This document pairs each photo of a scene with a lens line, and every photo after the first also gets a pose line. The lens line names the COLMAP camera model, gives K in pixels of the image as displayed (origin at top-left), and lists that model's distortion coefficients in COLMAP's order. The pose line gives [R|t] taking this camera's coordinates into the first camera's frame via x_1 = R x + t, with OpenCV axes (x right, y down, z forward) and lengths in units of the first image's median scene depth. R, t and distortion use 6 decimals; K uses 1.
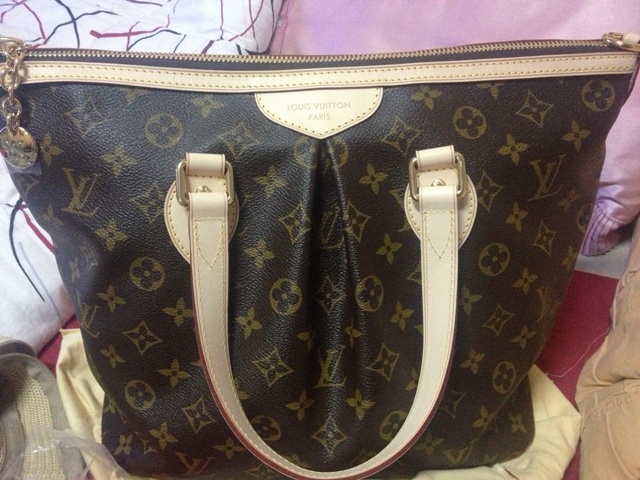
lens RADIAL K [[648.1, 0, 319.4], [0, 648.1, 237.6], [0, 0, 1]] dist [-0.046416, 0.000000]
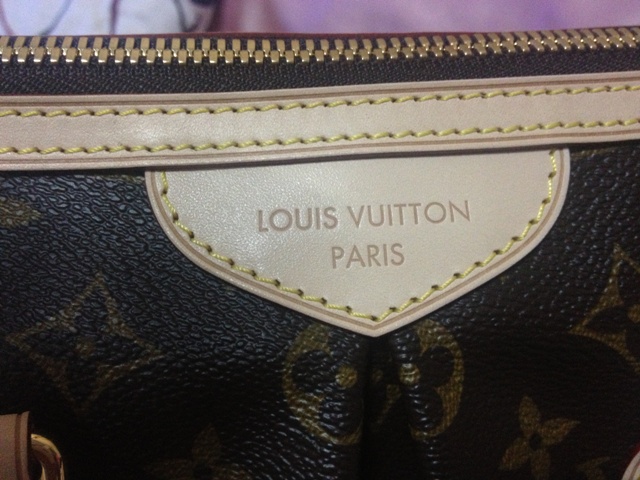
lens RADIAL K [[648.1, 0, 320.6], [0, 648.1, 238.8], [0, 0, 1]] dist [-0.046416, 0.000000]
pose [[0.999053, -0.011219, 0.042035, -0.033276], [0.009116, 0.998712, 0.049906, -0.208811], [-0.042540, -0.049476, 0.997869, 0.709598]]
